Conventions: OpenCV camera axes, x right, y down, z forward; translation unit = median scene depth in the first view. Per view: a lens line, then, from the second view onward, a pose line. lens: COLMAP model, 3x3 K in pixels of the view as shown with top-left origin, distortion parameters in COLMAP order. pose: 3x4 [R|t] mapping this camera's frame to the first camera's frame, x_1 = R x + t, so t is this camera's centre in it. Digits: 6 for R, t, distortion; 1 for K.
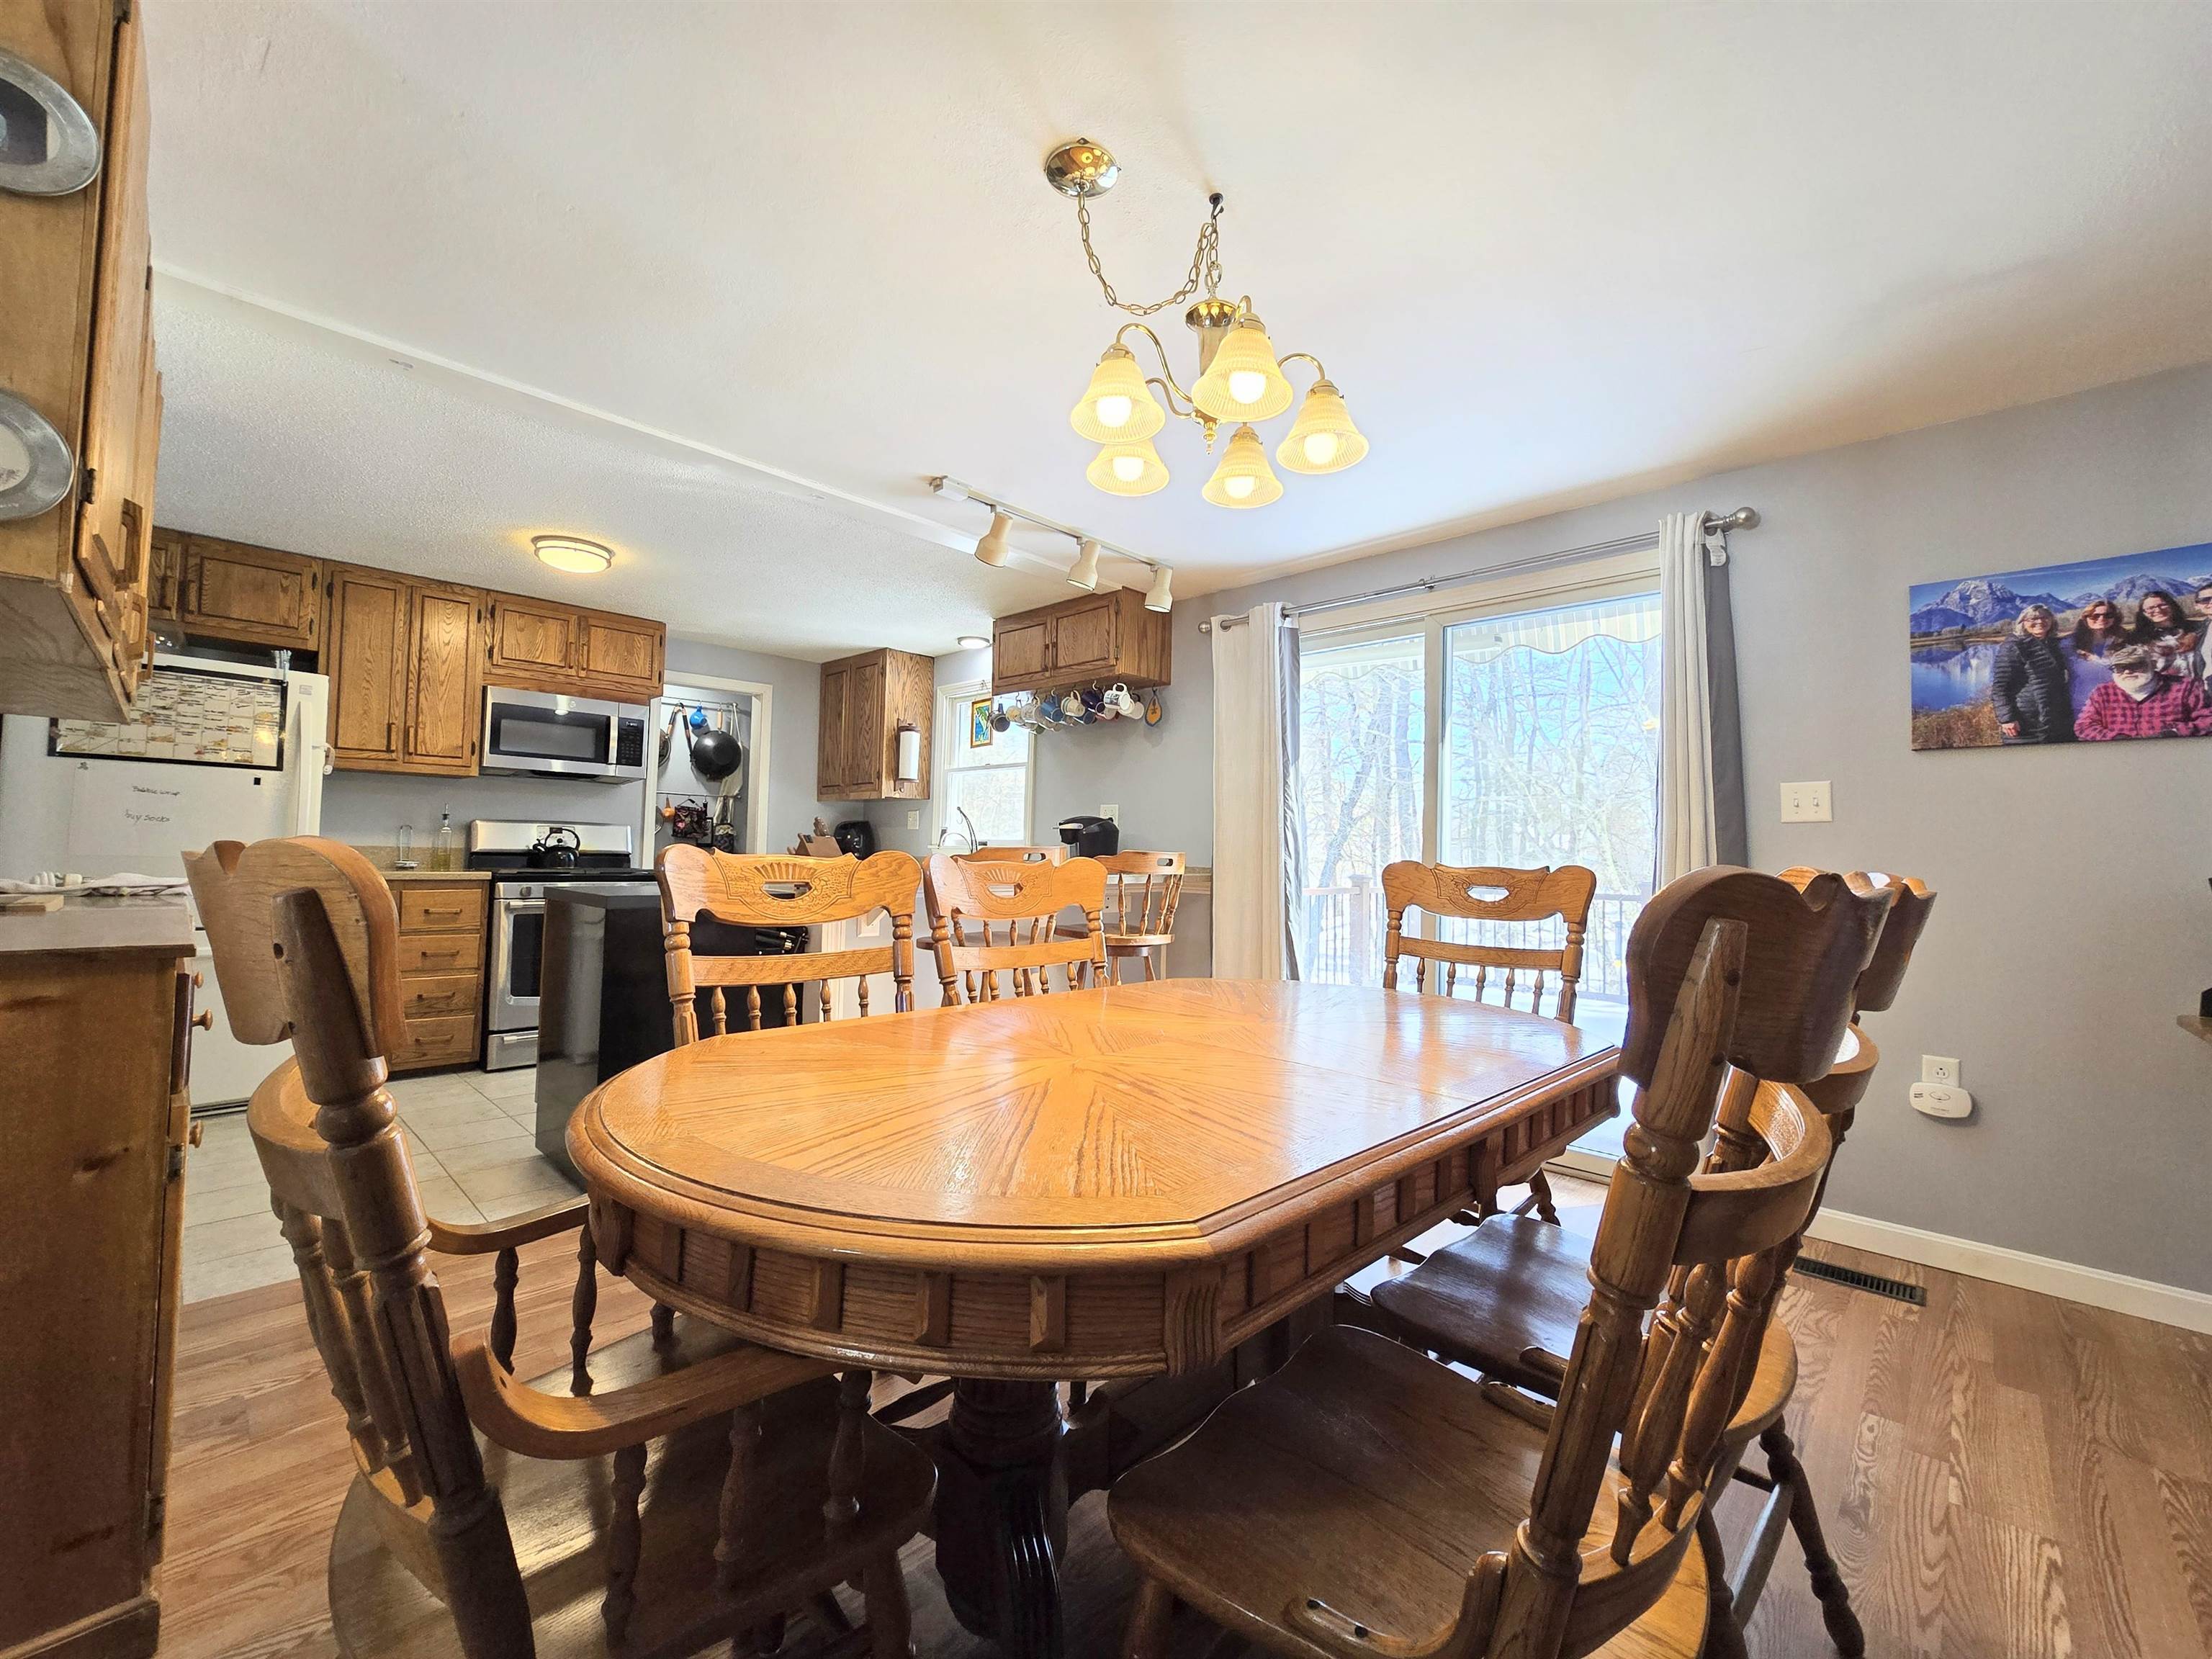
lens RADIAL K [[906.7, 0, 1105.3], [0, 906.7, 820.9], [0, 0, 1]] dist [-0.005154, -0.000120]
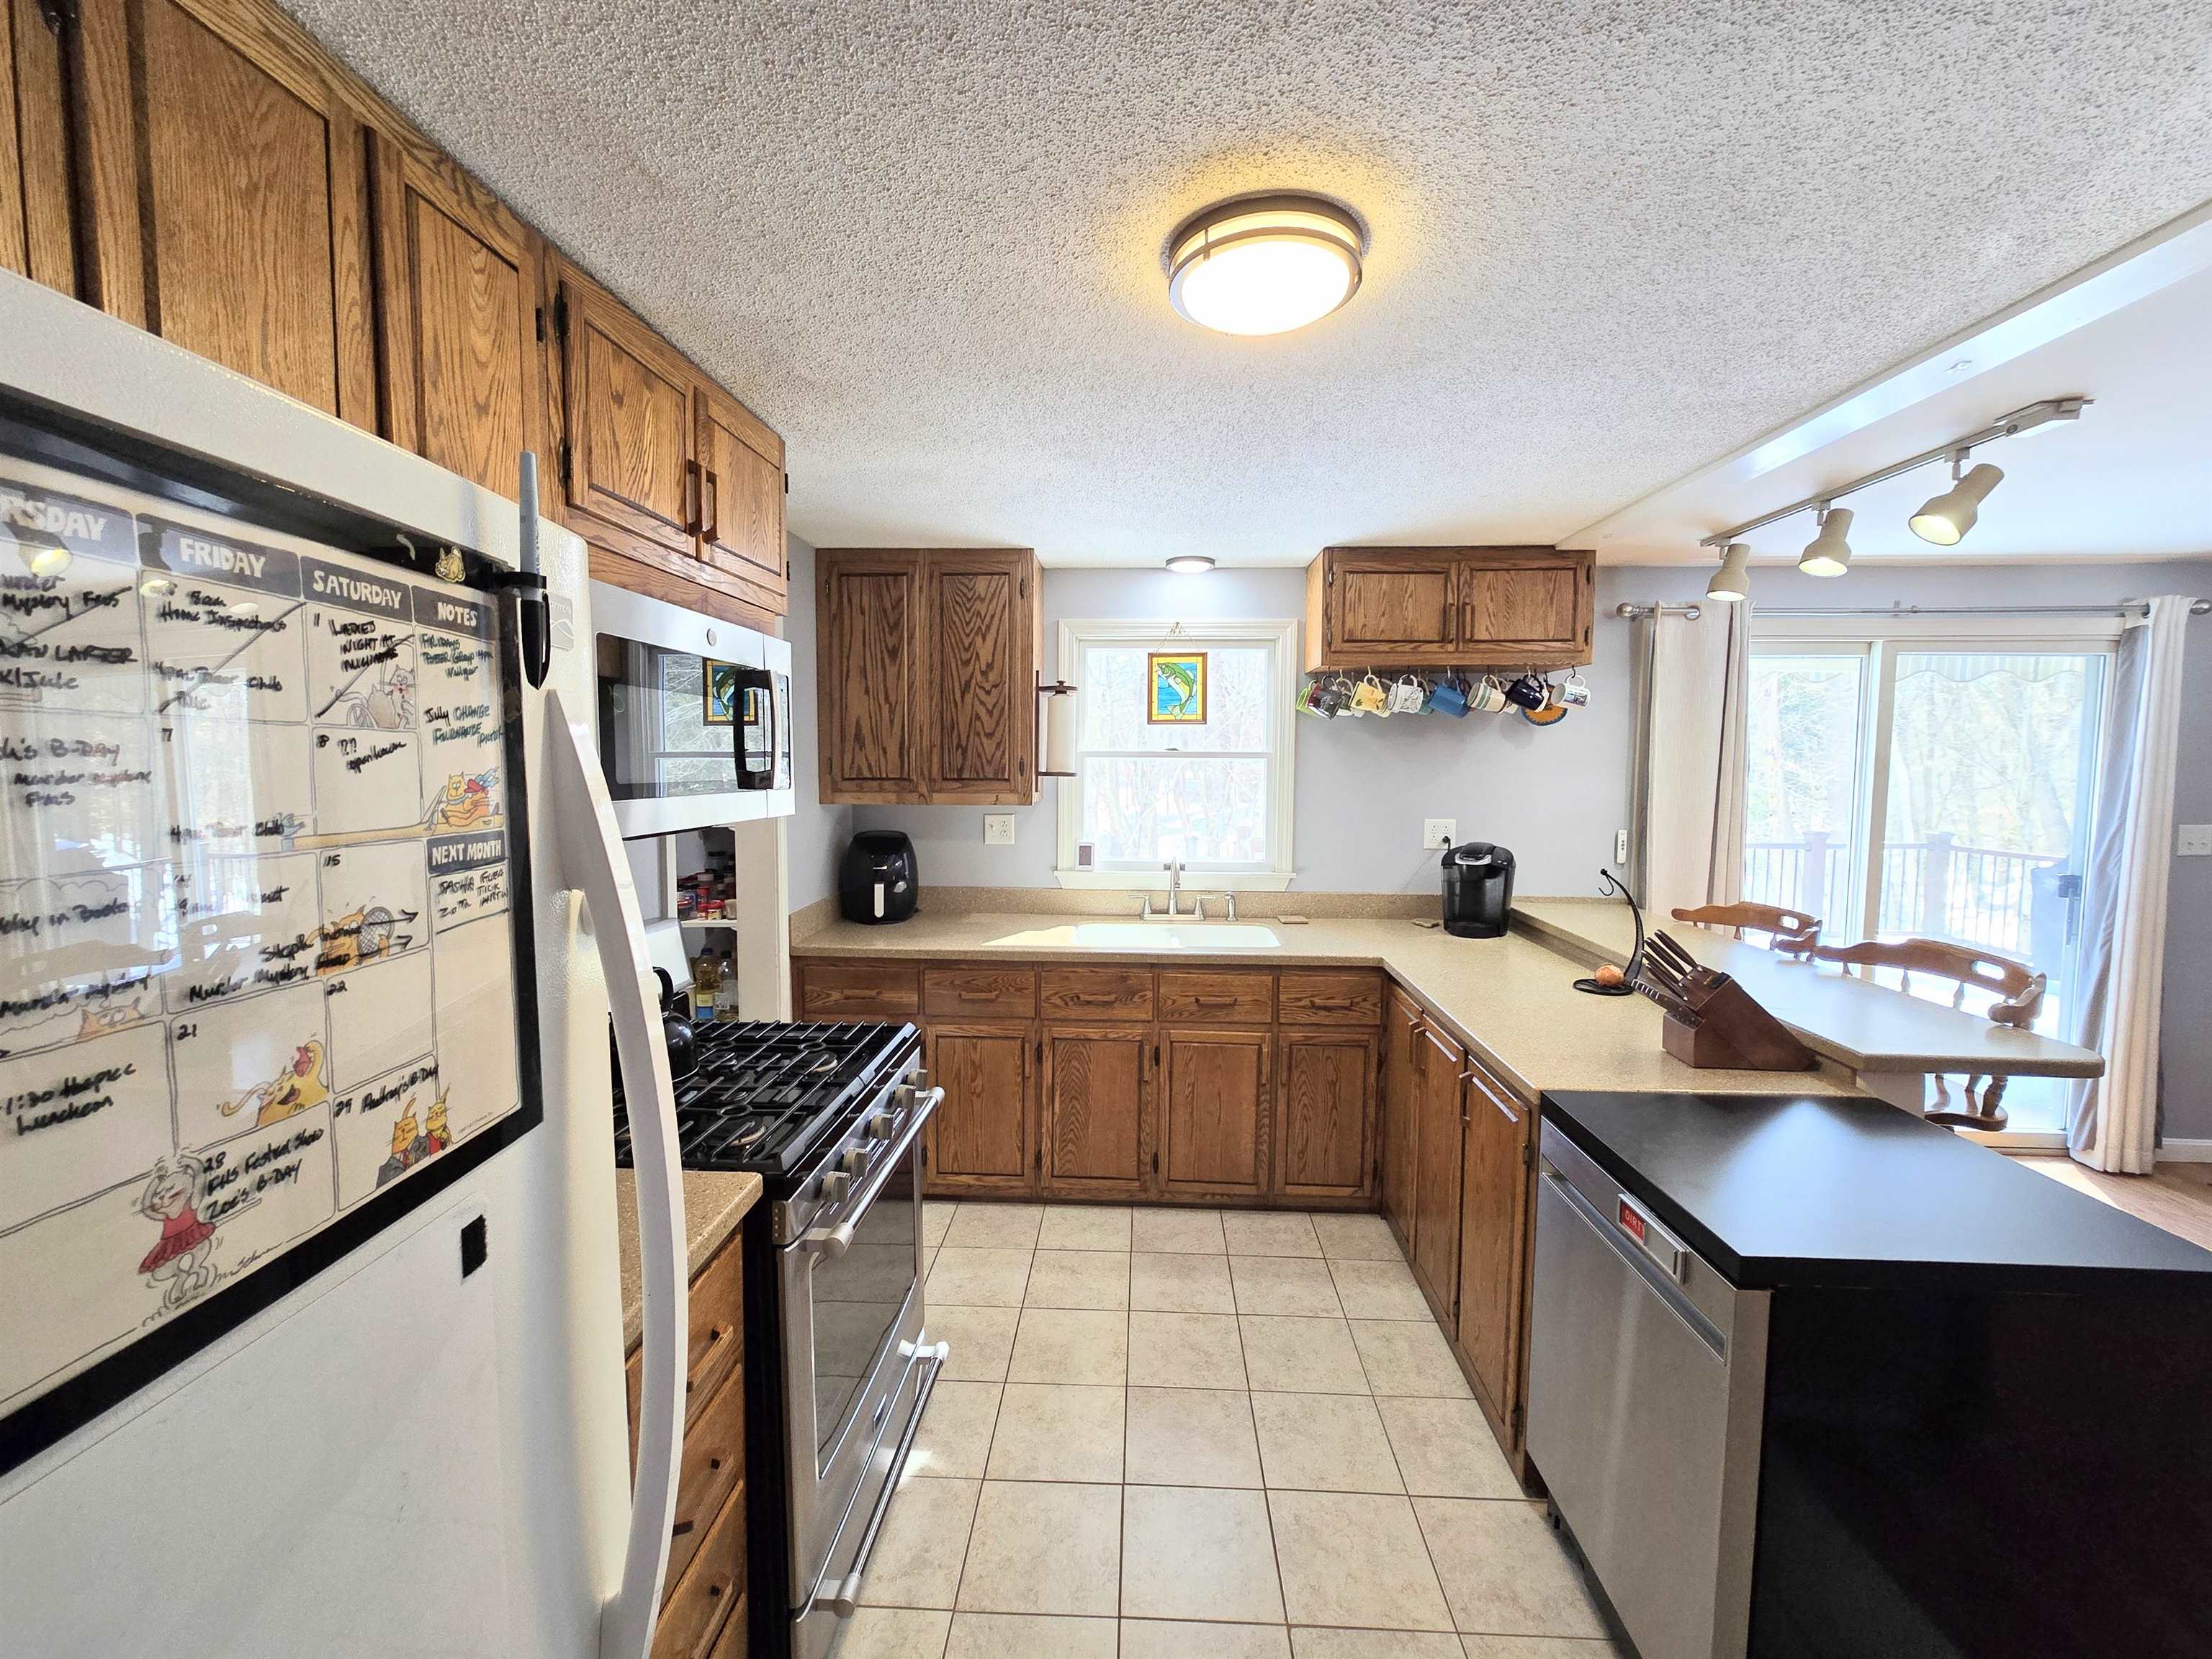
lens RADIAL K [[901.6, 0, 1108.6], [0, 901.6, 821.4], [0, 0, 1]] dist [-0.004721, -0.000001]
pose [[0.746993, -0.066163, 0.661532, -0.750475], [-0.013202, 0.993363, 0.114260, -0.104194], [-0.664701, -0.094085, 0.741161, 0.648775]]
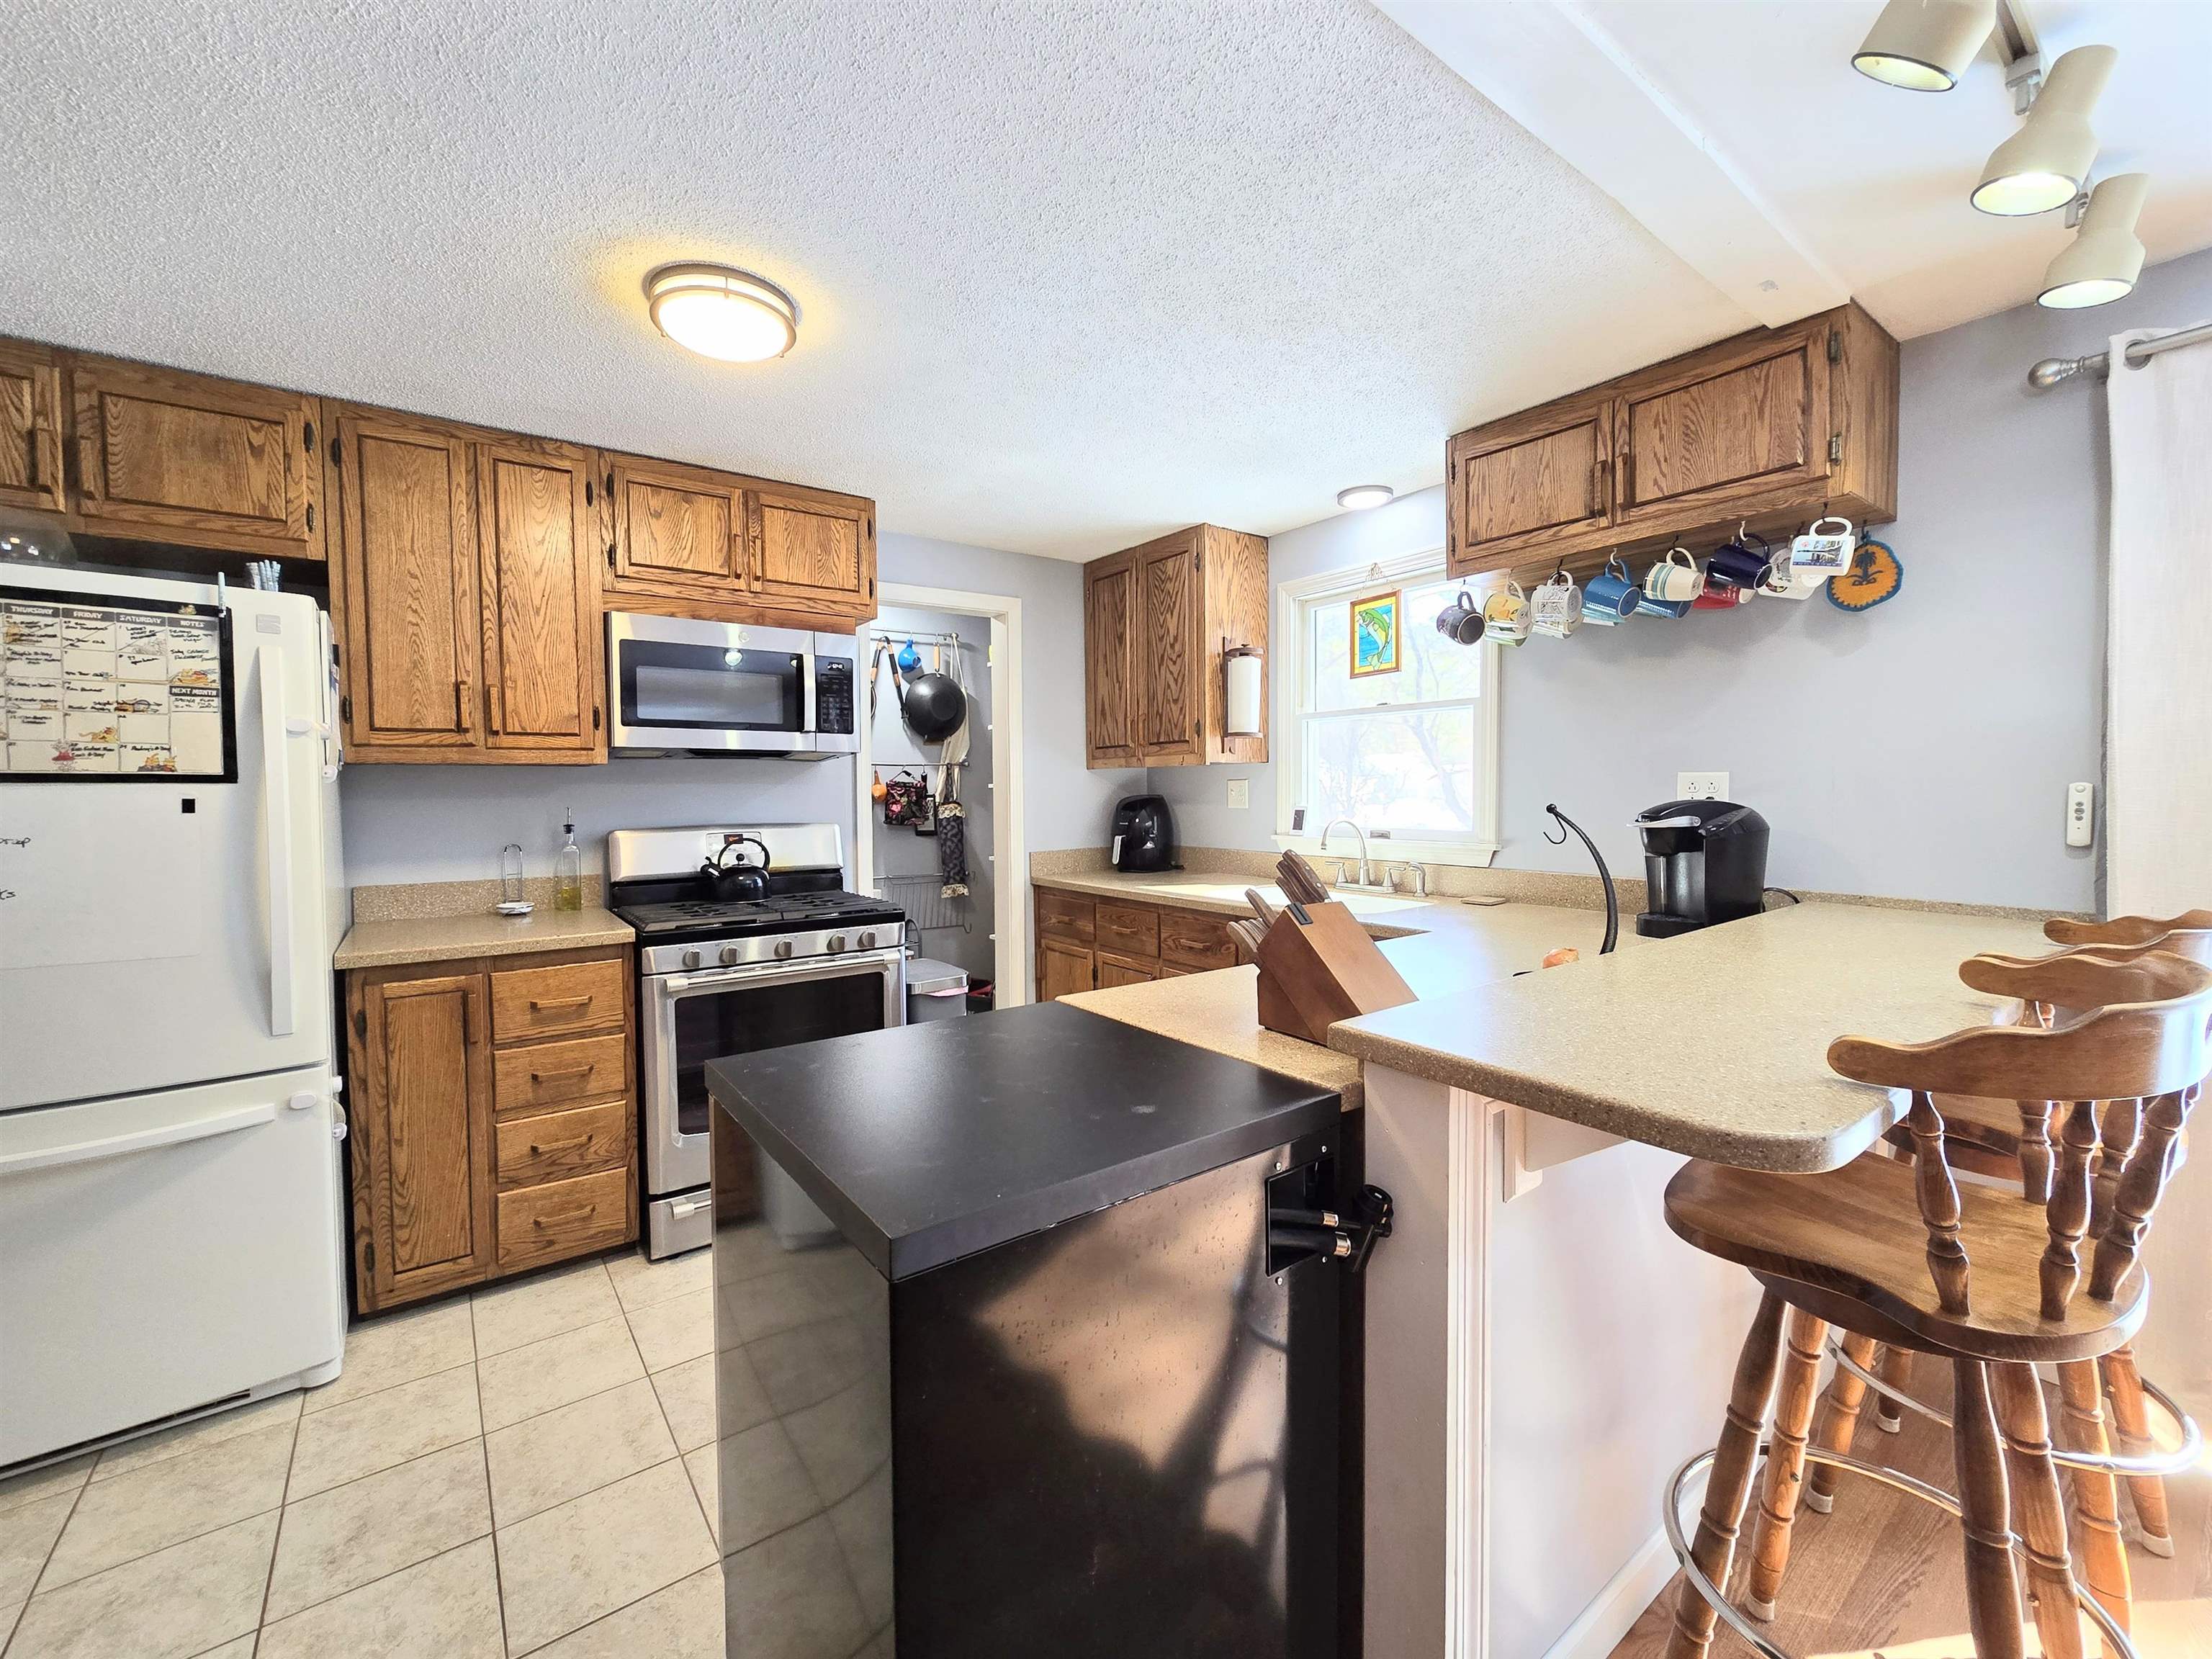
lens RADIAL K [[901.6, 0, 1108.6], [0, 901.6, 821.4], [0, 0, 1]] dist [-0.004721, -0.000001]
pose [[0.986995, -0.025611, -0.158700, -0.265803], [0.037159, 0.996838, 0.070230, -0.040512], [0.156399, -0.075214, 0.984826, 0.452381]]
